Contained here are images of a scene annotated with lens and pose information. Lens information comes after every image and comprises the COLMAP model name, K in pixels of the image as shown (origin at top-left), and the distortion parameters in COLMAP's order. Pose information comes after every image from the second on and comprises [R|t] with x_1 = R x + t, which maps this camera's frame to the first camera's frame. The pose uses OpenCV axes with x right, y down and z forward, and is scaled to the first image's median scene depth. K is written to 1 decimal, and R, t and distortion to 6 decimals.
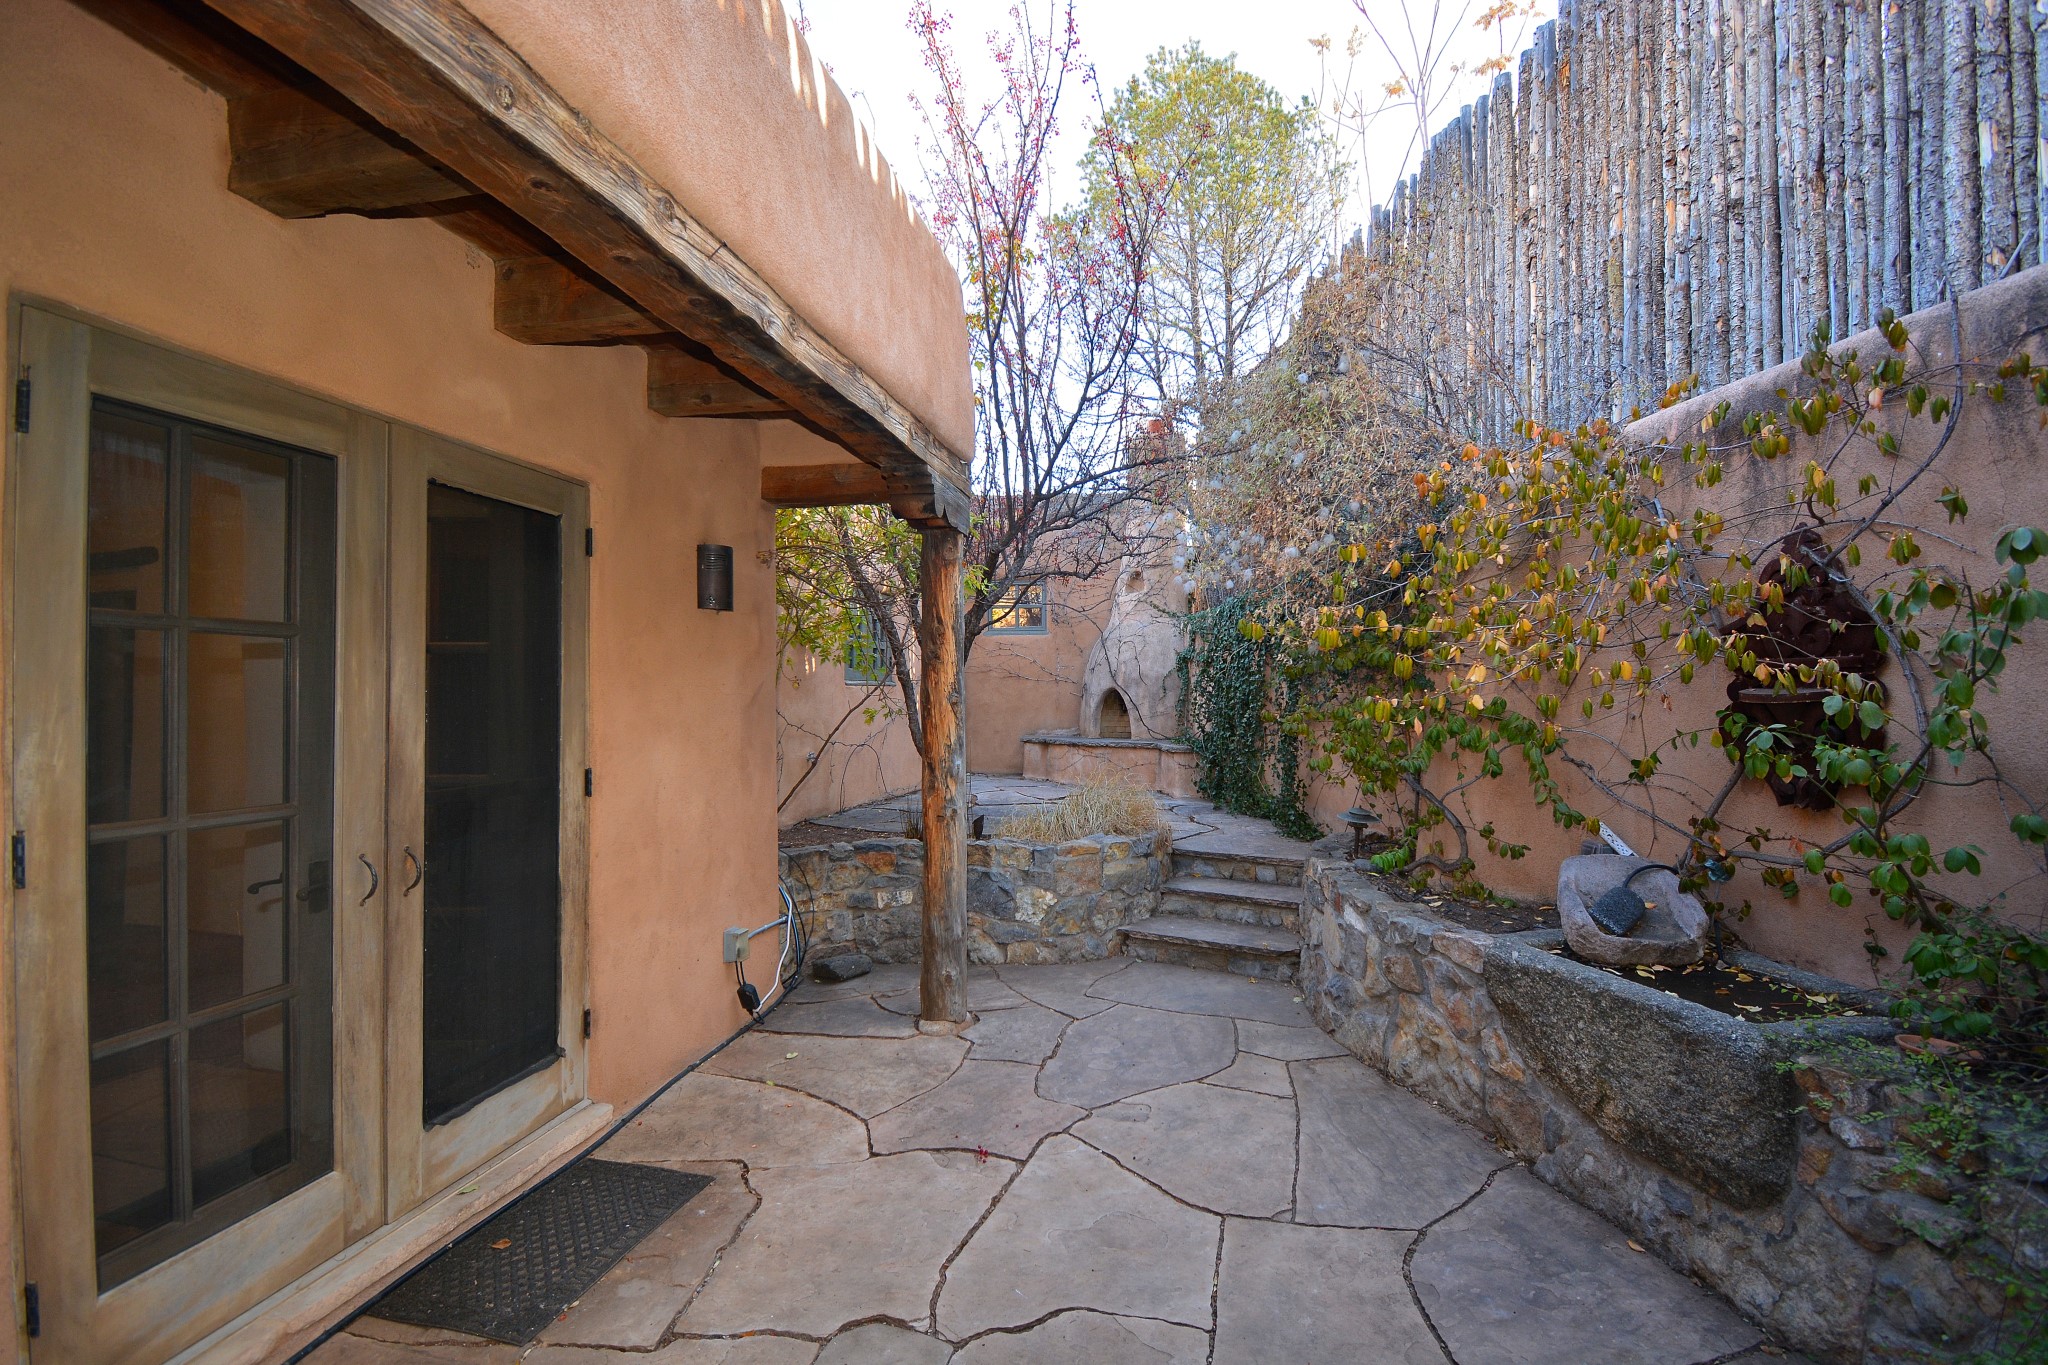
lens RADIAL K [[947.7, 0, 1022.9], [0, 947.7, 677.5], [0, 0, 1]] dist [-0.009823, -0.000988]
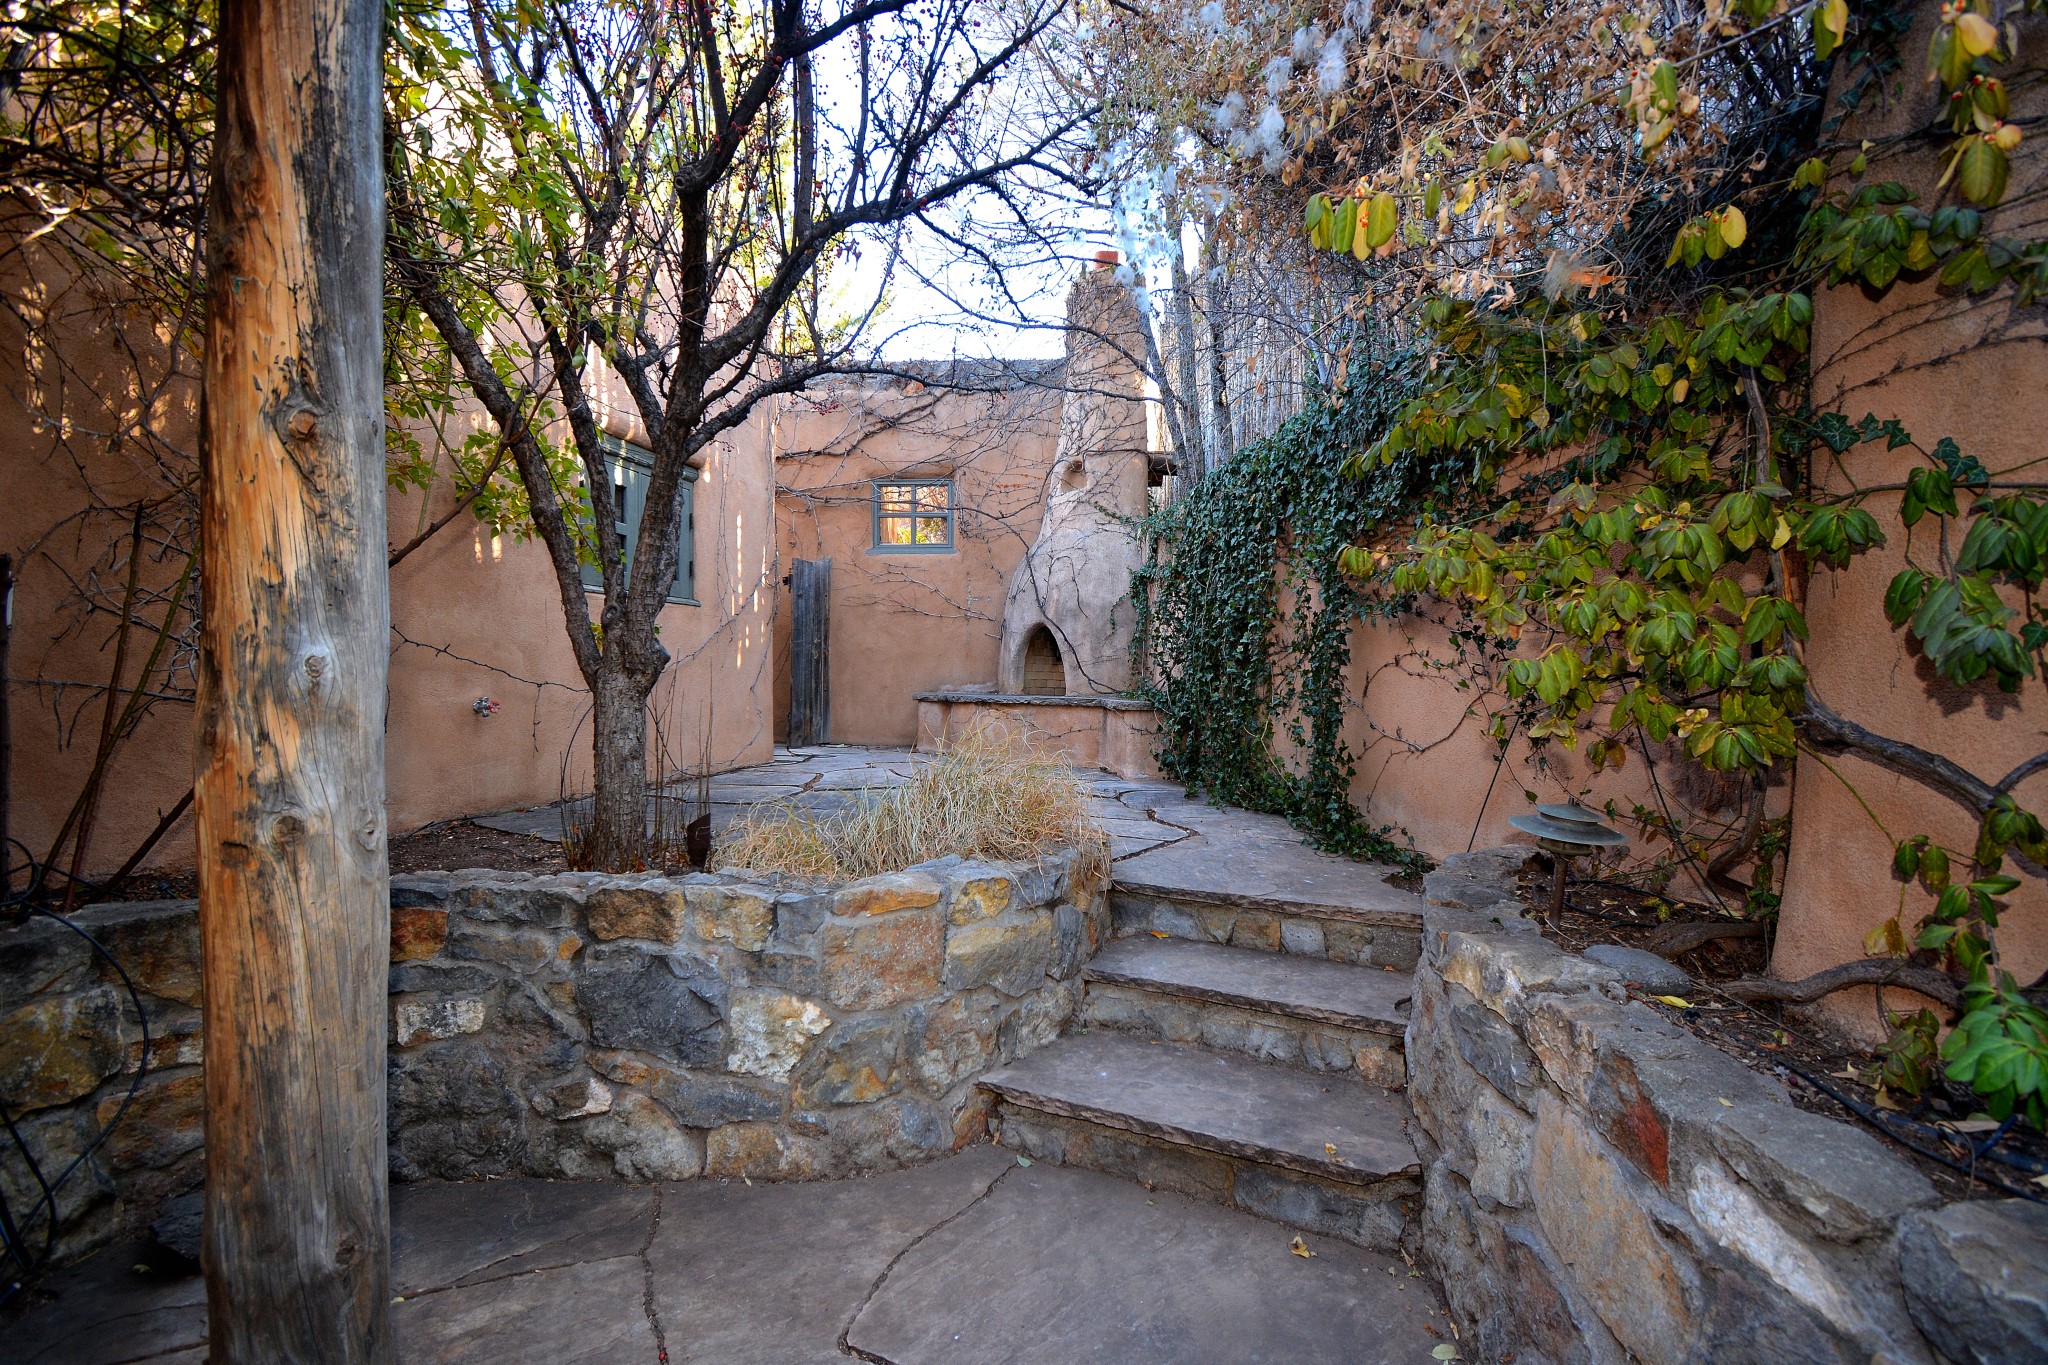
lens RADIAL K [[947.7, 0, 1029.5], [0, 947.7, 678.1], [0, 0, 1]] dist [-0.009823, -0.000988]
pose [[0.998807, 0.005885, 0.048482, 0.098138], [-0.006880, 0.999769, 0.020372, 0.070042], [-0.048351, -0.020681, 0.998616, 0.551792]]
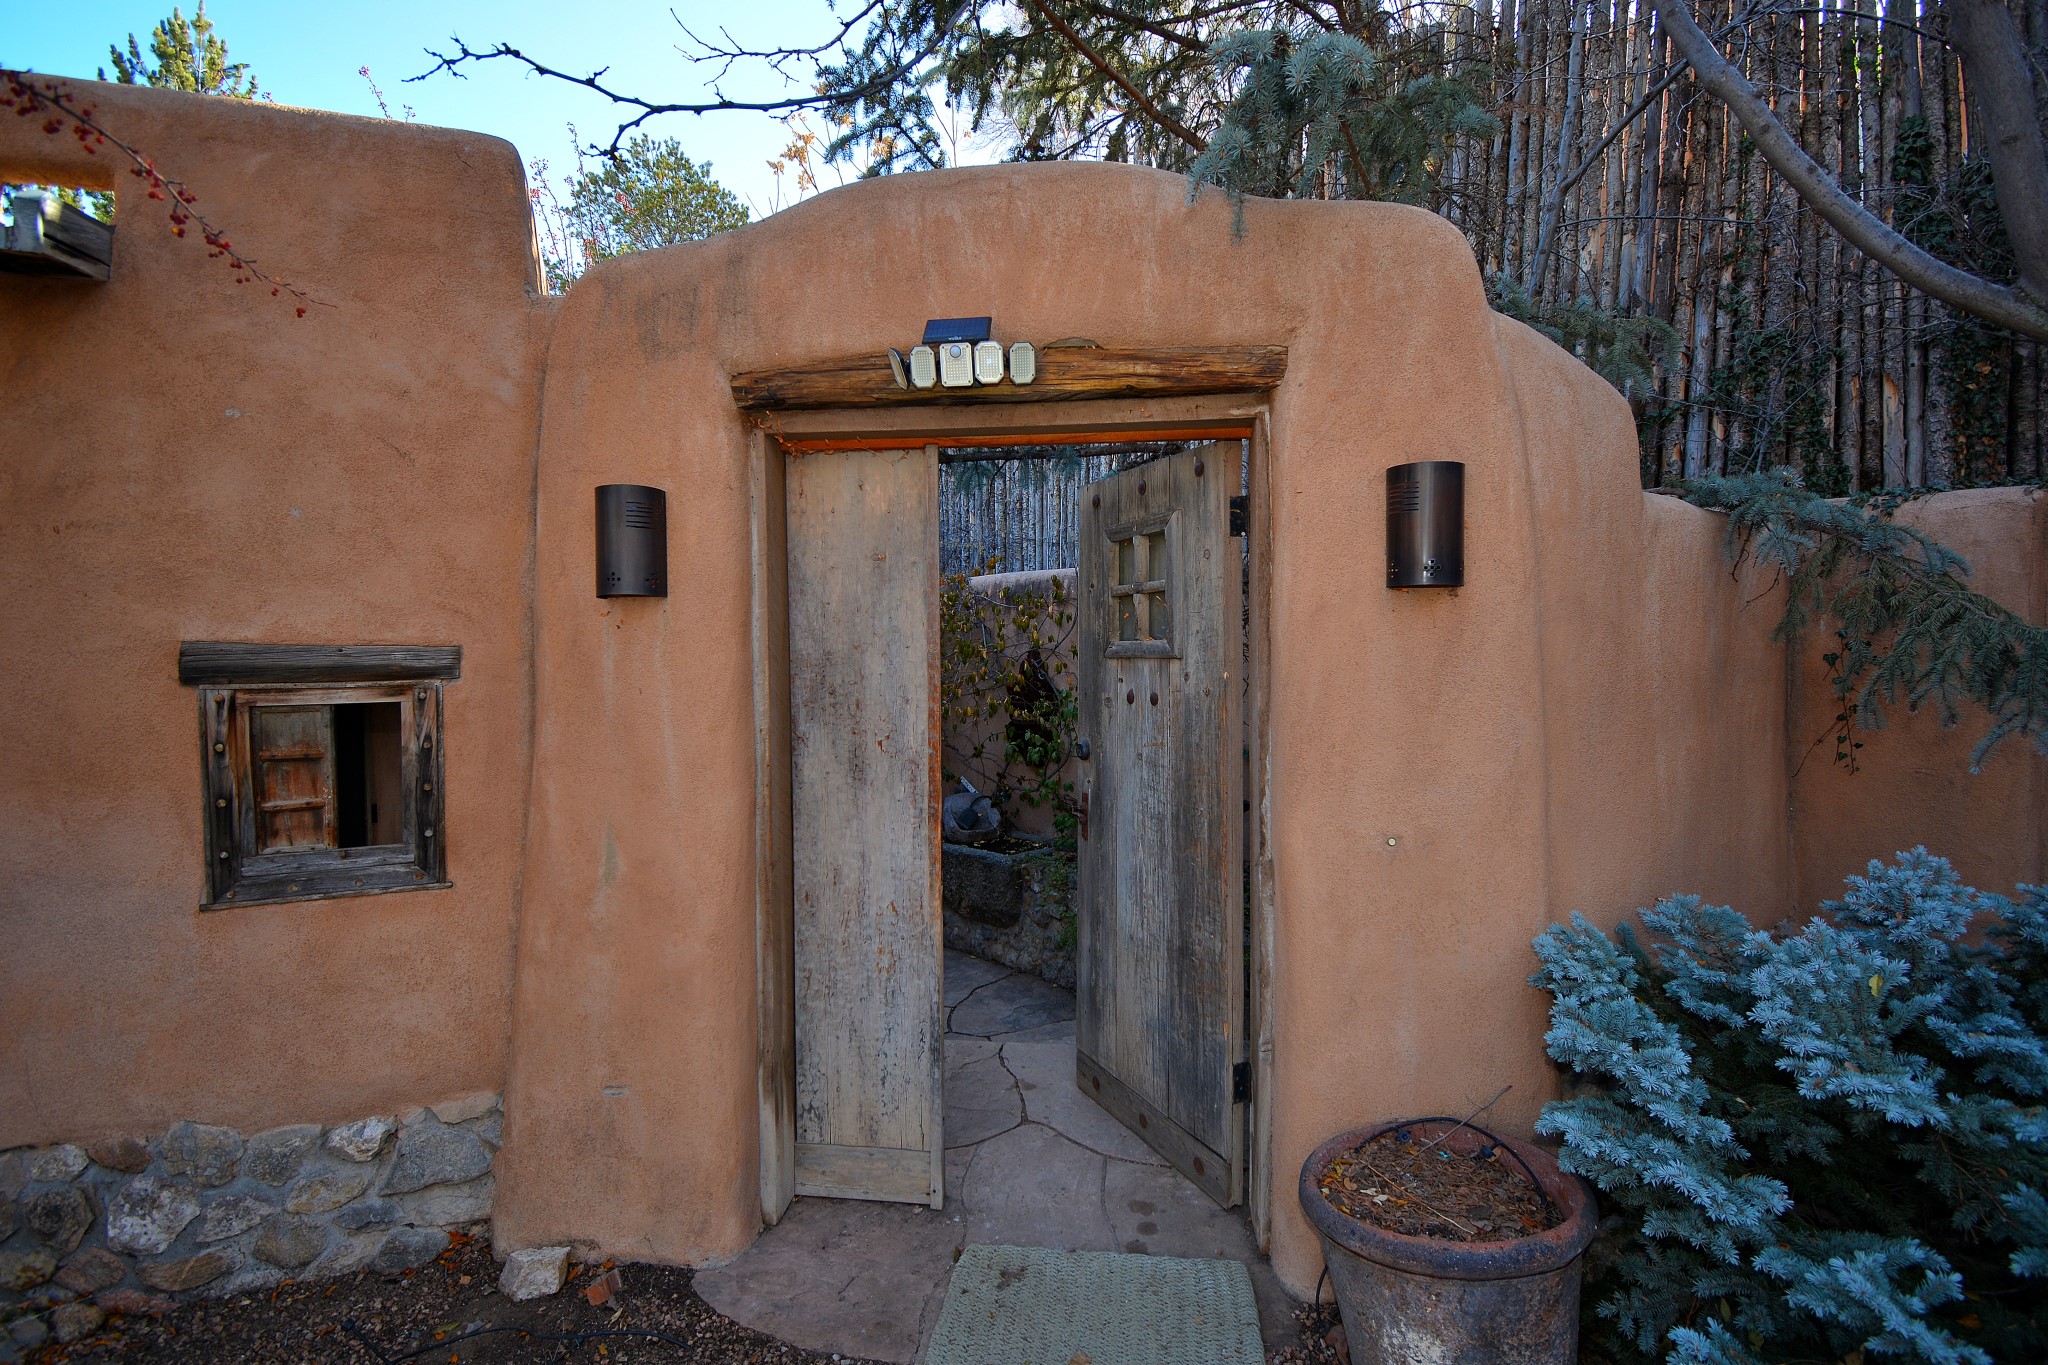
lens RADIAL K [[947.7, 0, 1019.1], [0, 947.7, 678.5], [0, 0, 1]] dist [-0.009823, -0.000988]
pose [[0.828598, -0.030736, 0.558999, -0.471850], [0.001679, 0.998624, 0.052420, -0.186179], [-0.559841, -0.042497, 0.827509, -0.842523]]
